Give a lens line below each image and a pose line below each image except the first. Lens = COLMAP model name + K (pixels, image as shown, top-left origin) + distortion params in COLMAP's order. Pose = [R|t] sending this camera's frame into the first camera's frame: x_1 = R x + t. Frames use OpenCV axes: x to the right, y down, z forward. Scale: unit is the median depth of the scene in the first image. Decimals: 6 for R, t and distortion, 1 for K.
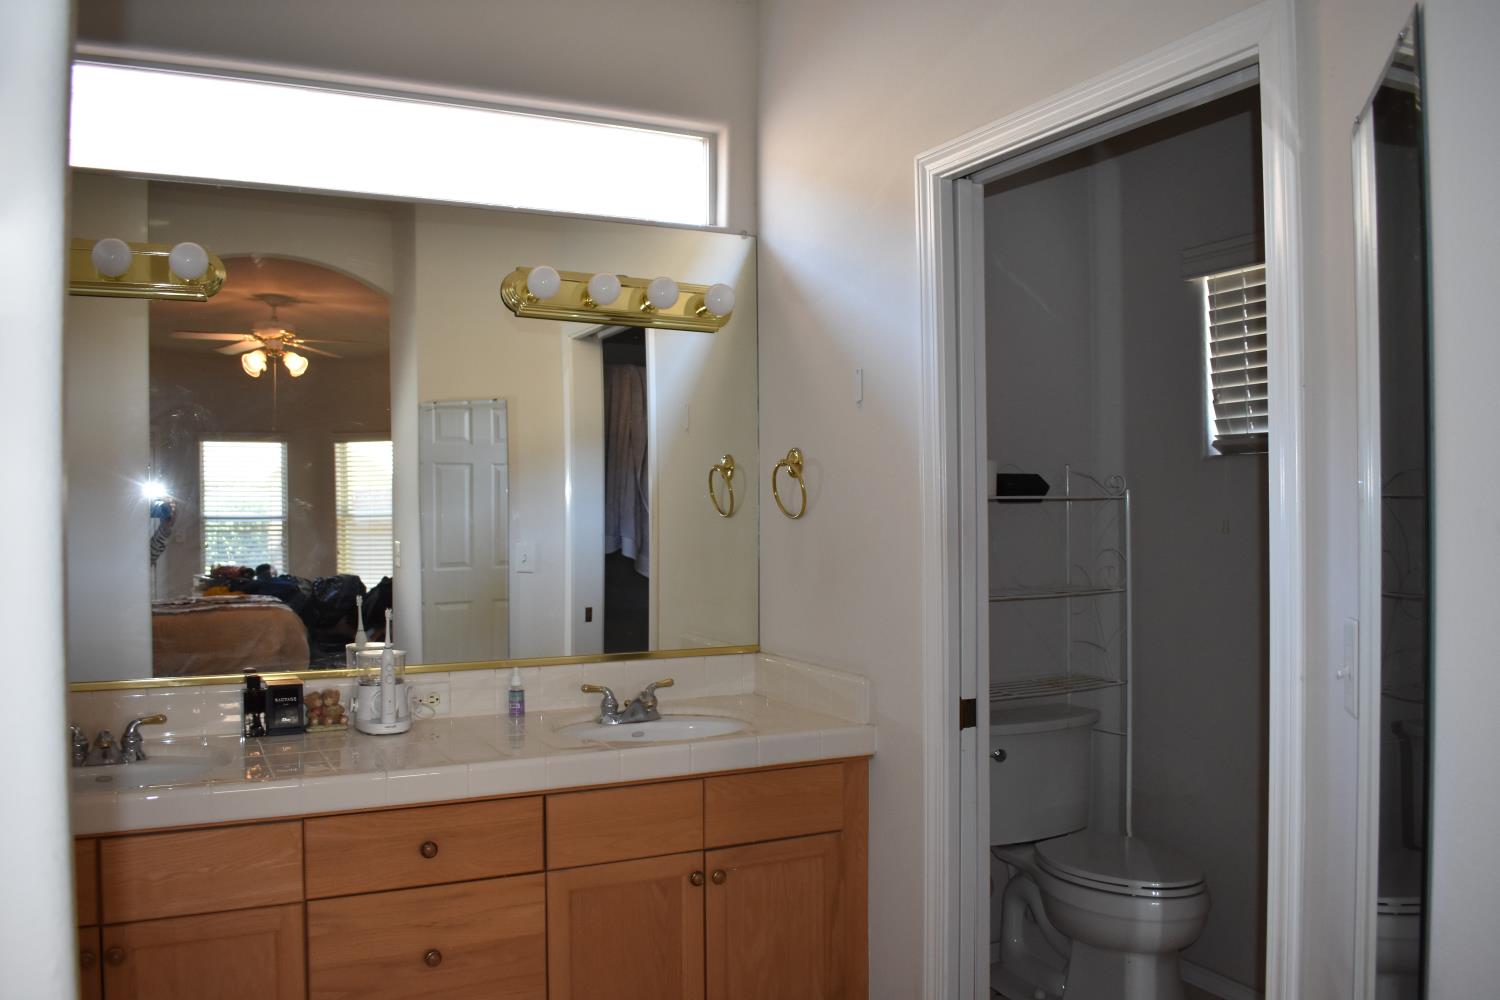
lens RADIAL K [[1194.1, 0, 759.0], [0, 1194.1, 500.0], [0, 0, 1]] dist [-0.066486, -0.004343]
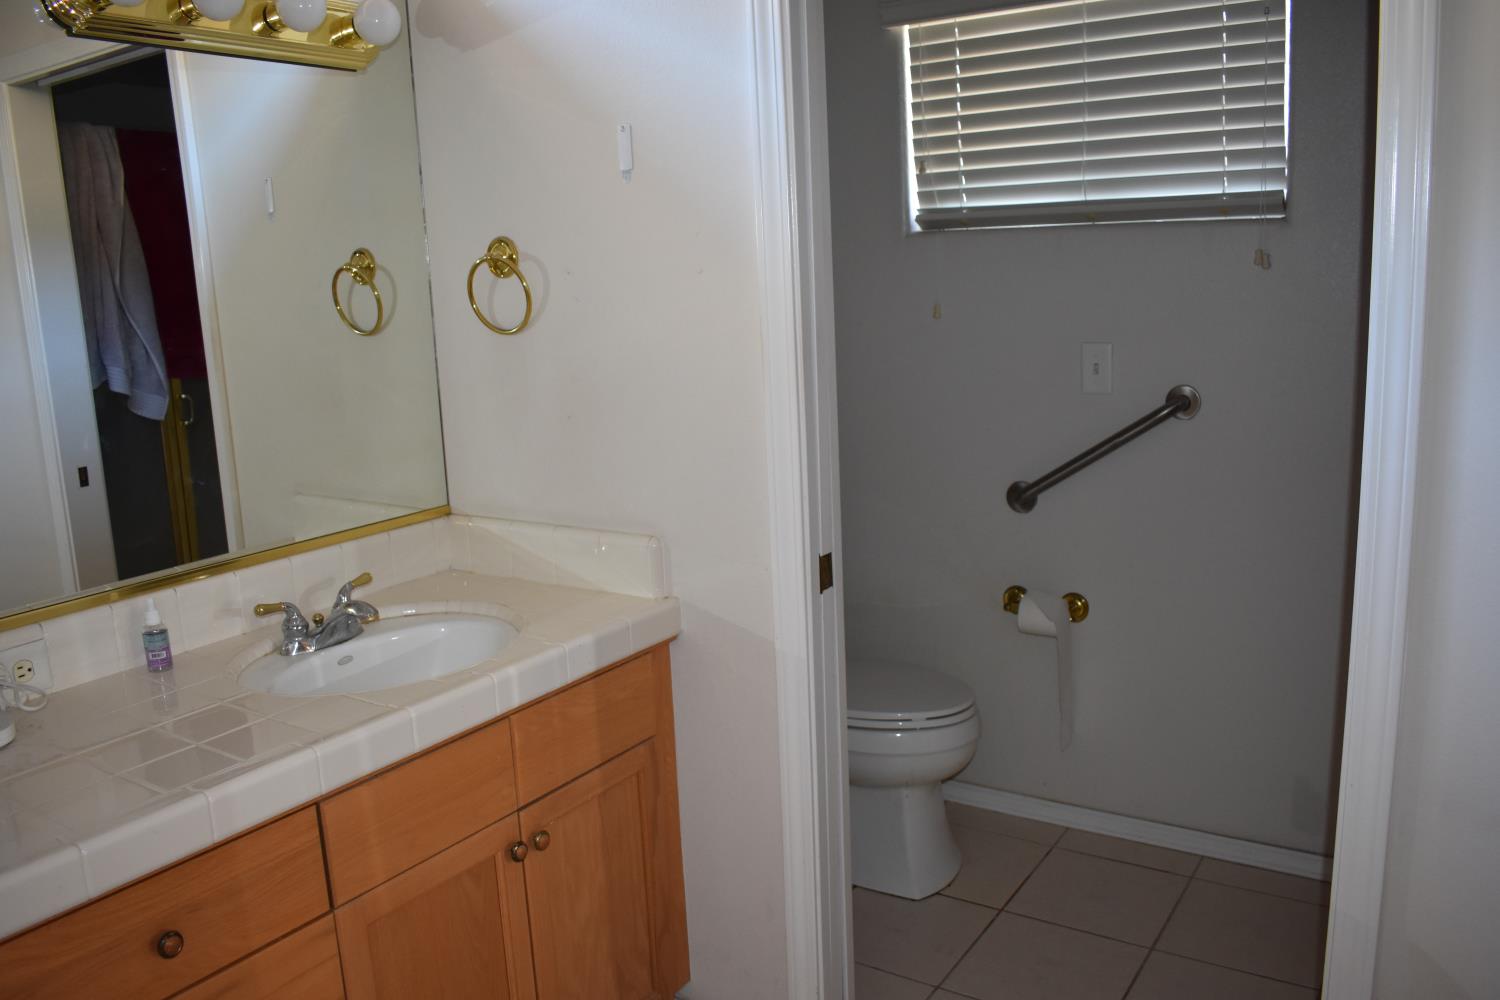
lens RADIAL K [[1212.2, 0, 748.2], [0, 1212.2, 472.5], [0, 0, 1]] dist [-0.060129, -0.003885]
pose [[0.876219, -0.117787, 0.467296, -0.196587], [0.041572, 0.984530, 0.170211, -0.021155], [-0.480116, -0.129716, 0.867561, 0.265201]]
